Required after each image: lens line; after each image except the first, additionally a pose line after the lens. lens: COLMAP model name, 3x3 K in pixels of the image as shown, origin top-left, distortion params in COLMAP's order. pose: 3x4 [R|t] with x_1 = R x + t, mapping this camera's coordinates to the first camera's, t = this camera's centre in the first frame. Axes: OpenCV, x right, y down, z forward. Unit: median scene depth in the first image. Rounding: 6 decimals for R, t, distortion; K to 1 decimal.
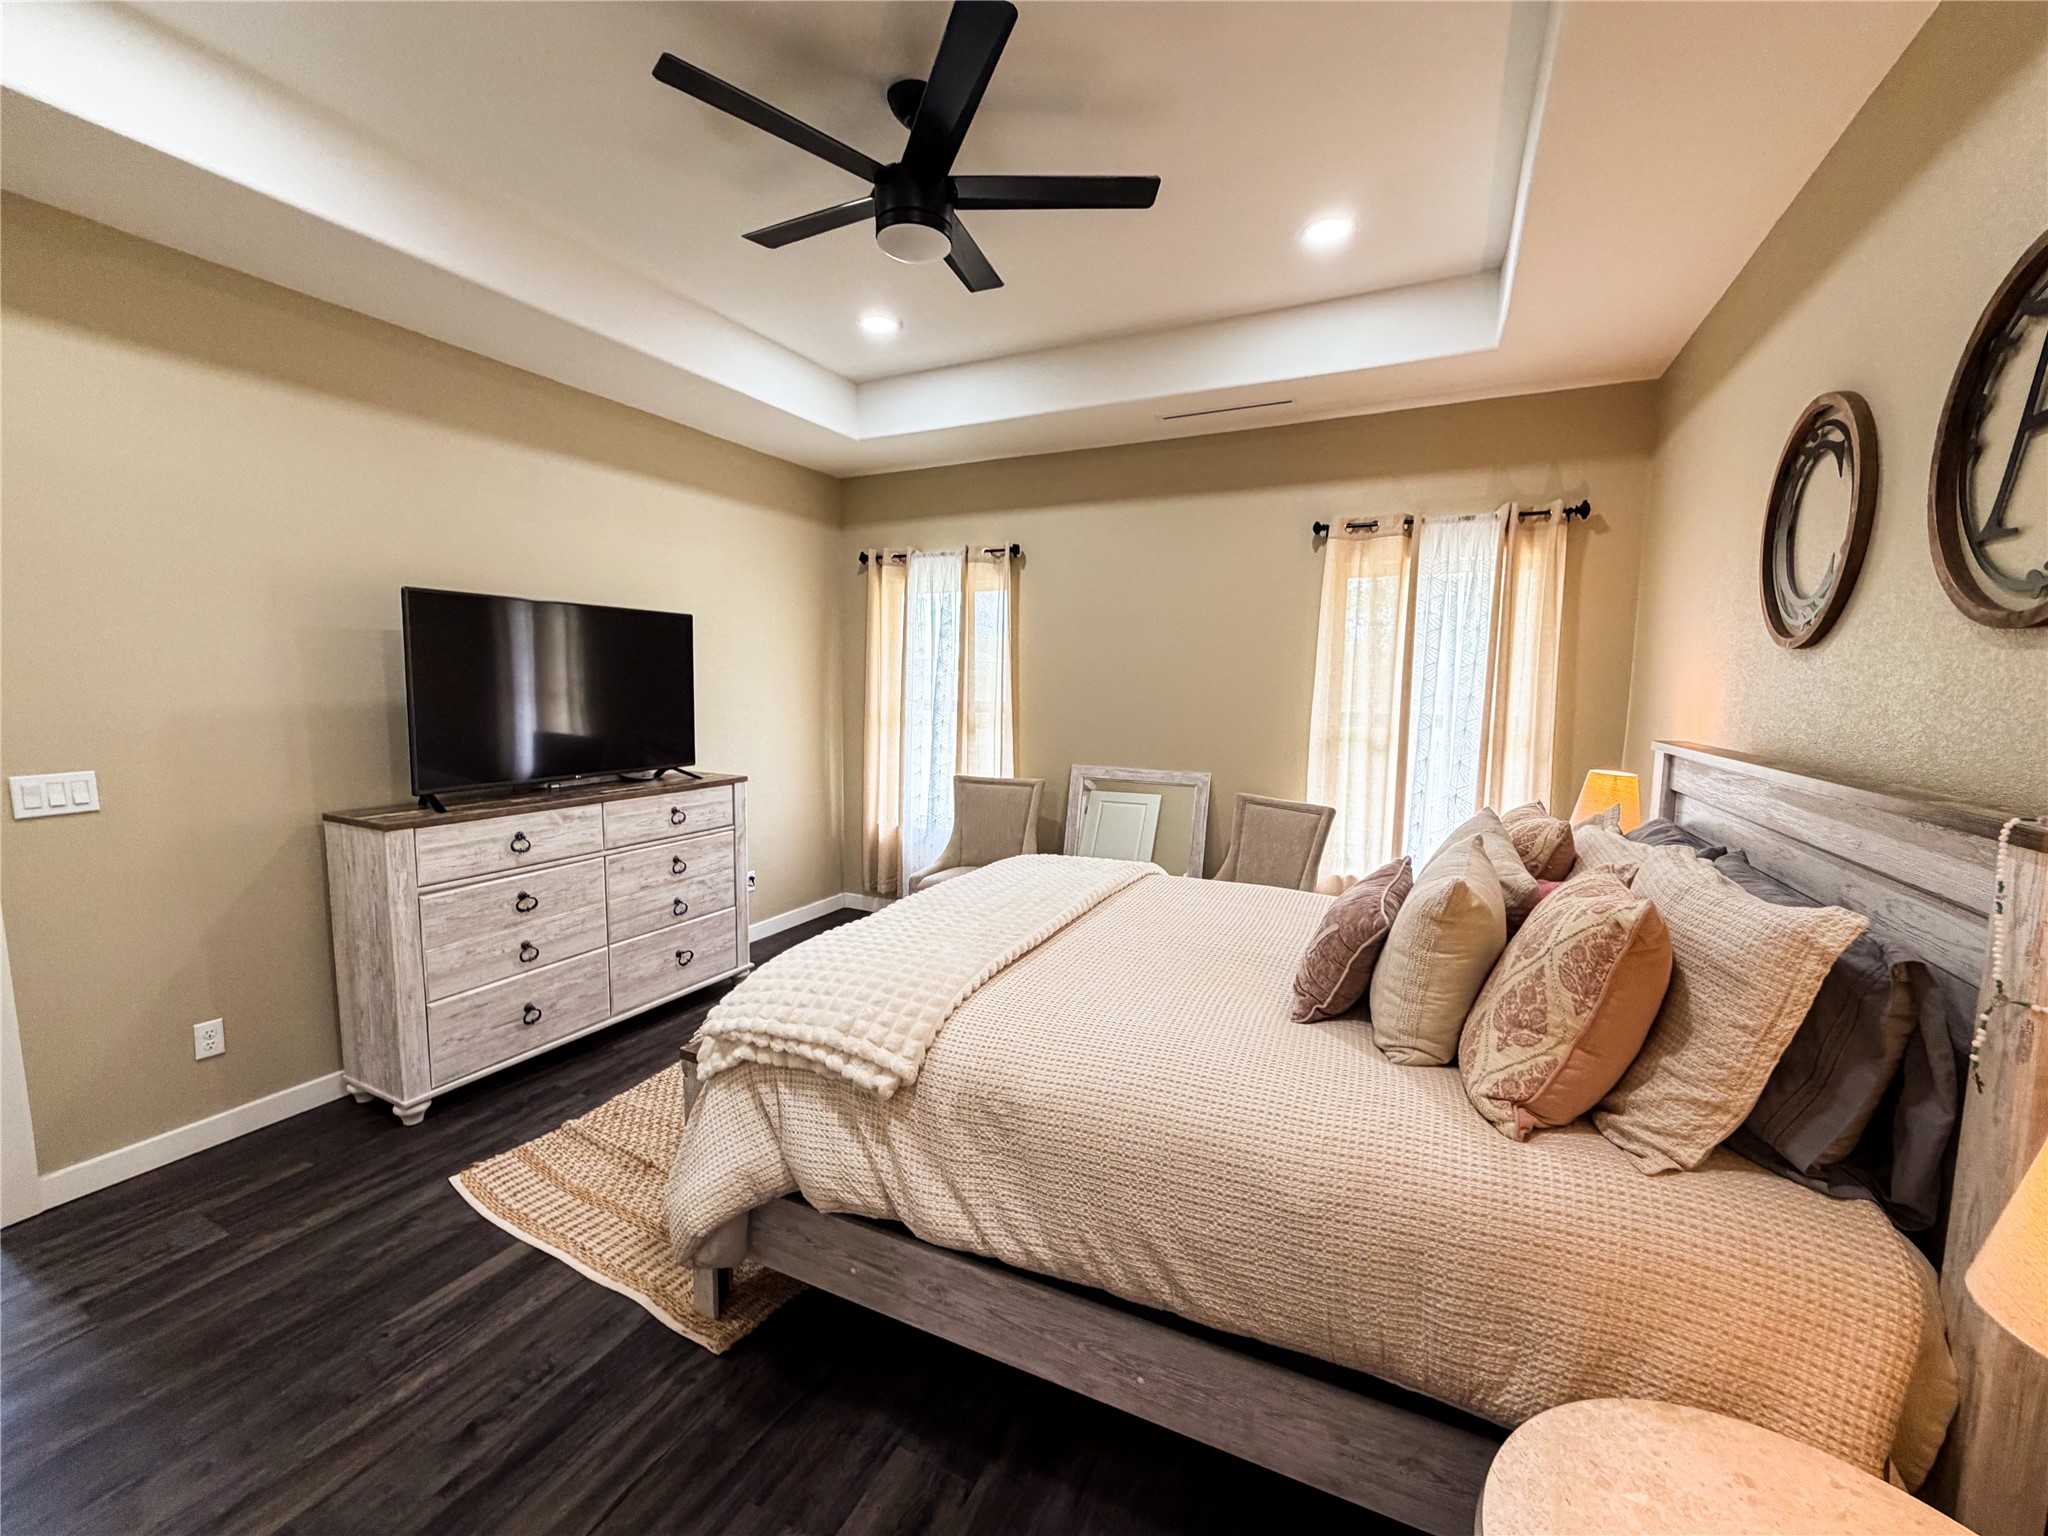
lens RADIAL K [[830.9, 0, 1022.1], [0, 830.9, 764.8], [0, 0, 1]] dist [-0.002608, 0.000479]
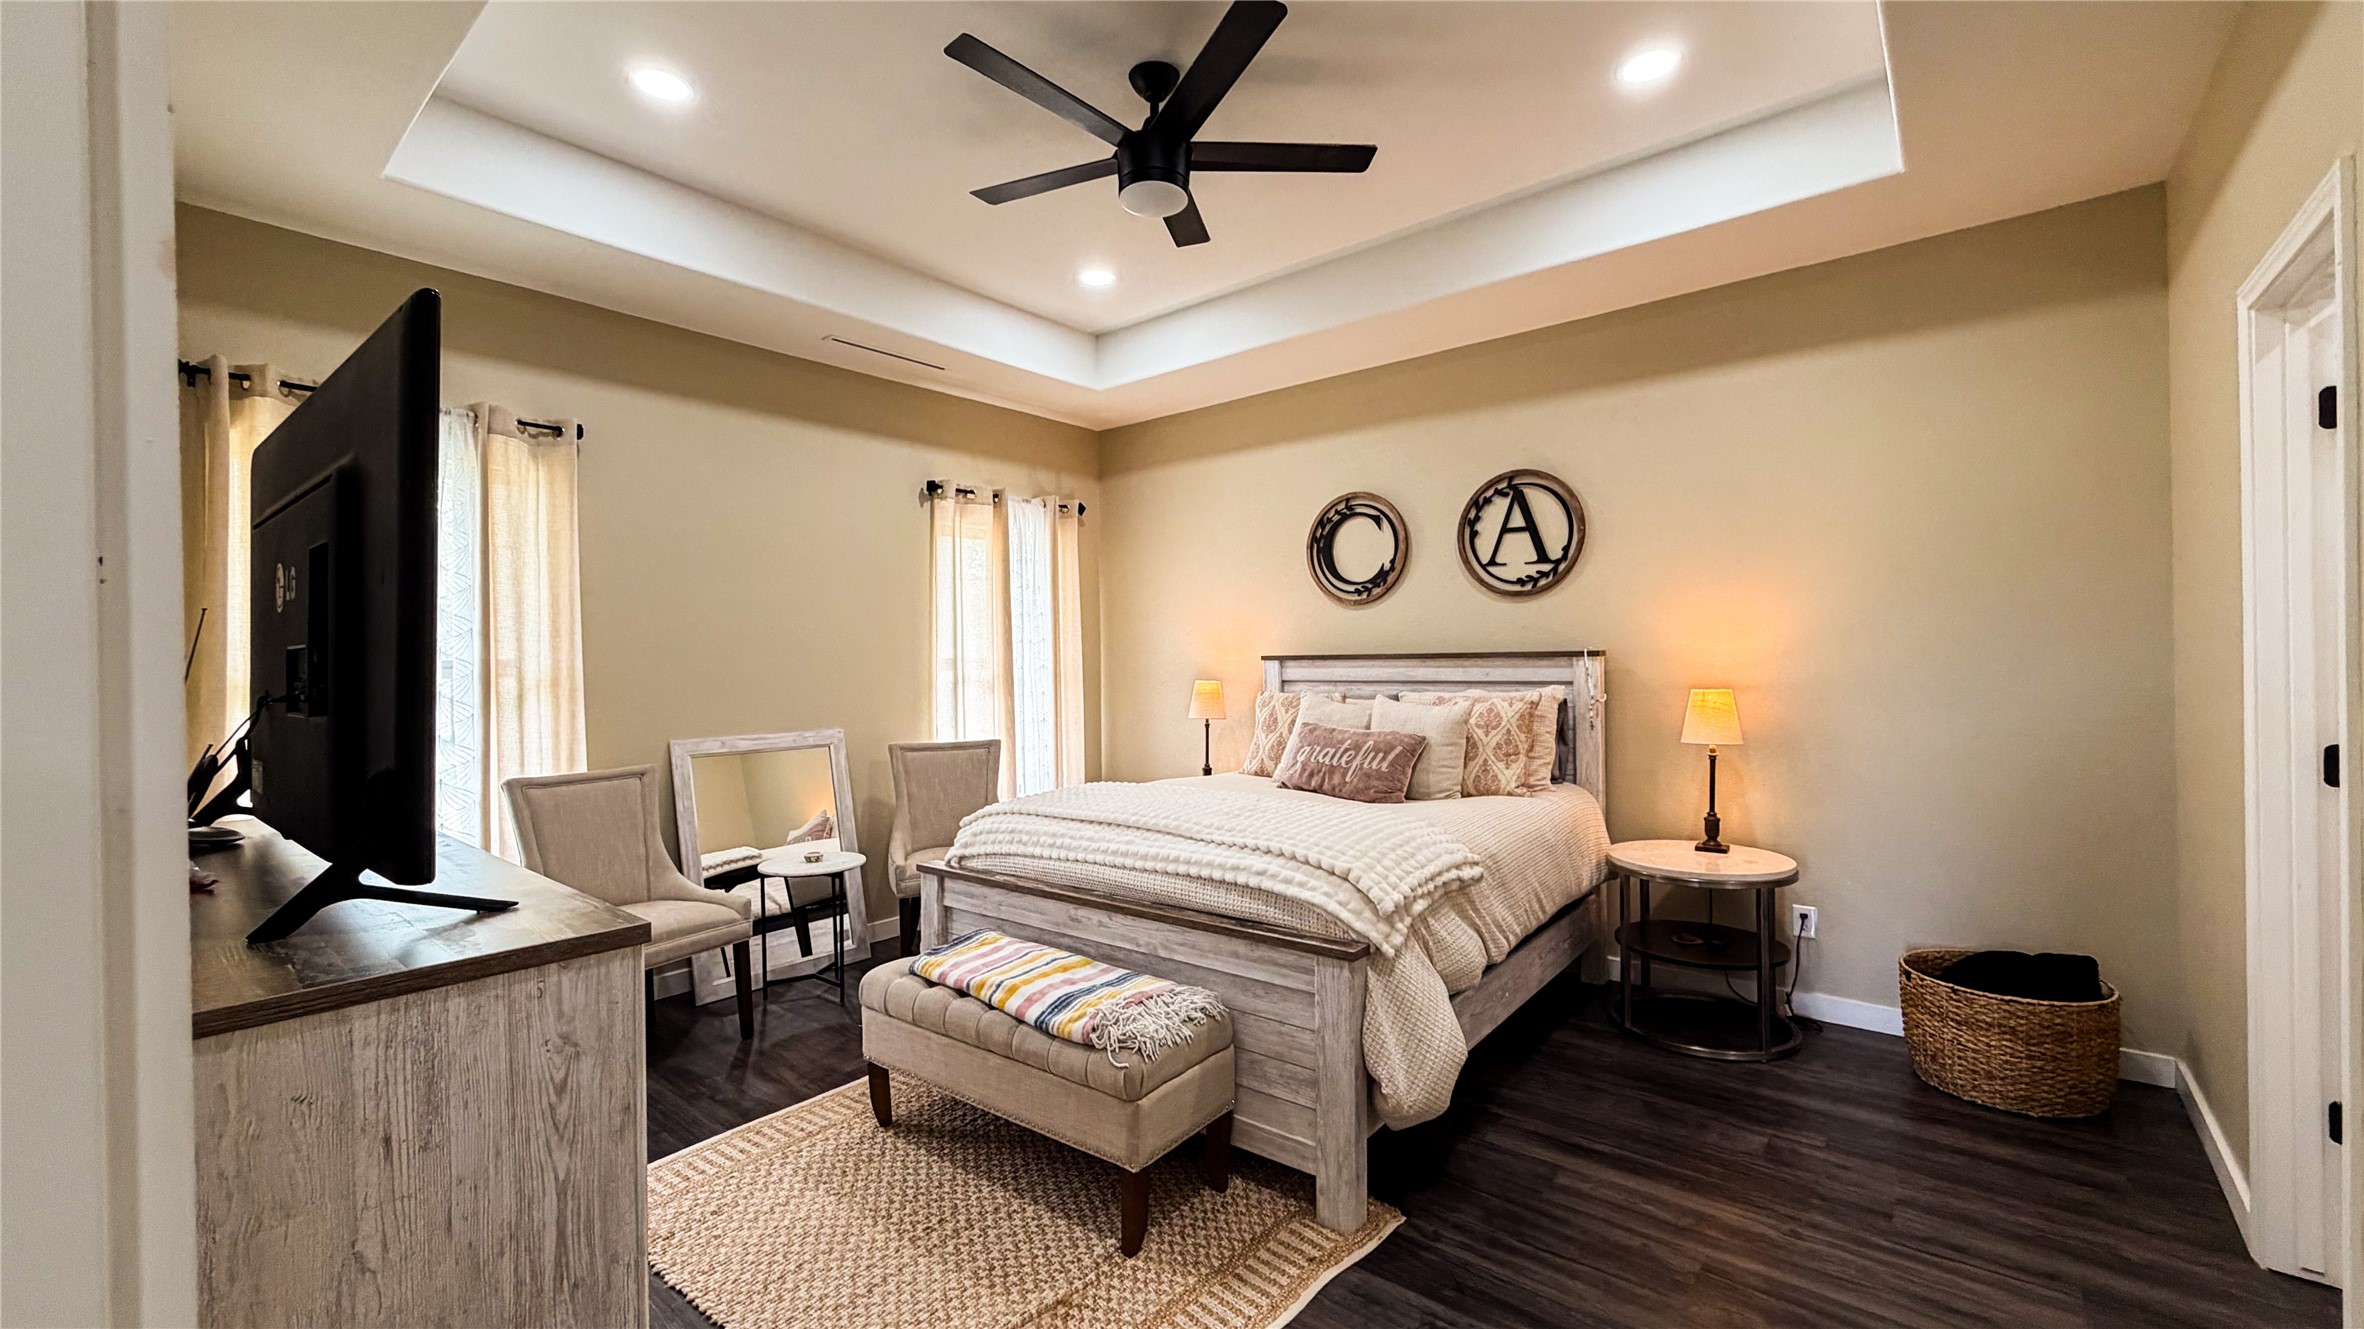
lens RADIAL K [[945.7, 0, 1179.5], [0, 945.7, 660.9], [0, 0, 1]] dist [0.010015, 0.000087]
pose [[0.233440, -0.016190, 0.972236, -0.778681], [0.115535, 0.993240, -0.011201, -0.010467], [-0.965483, 0.114942, 0.233732, 0.442194]]
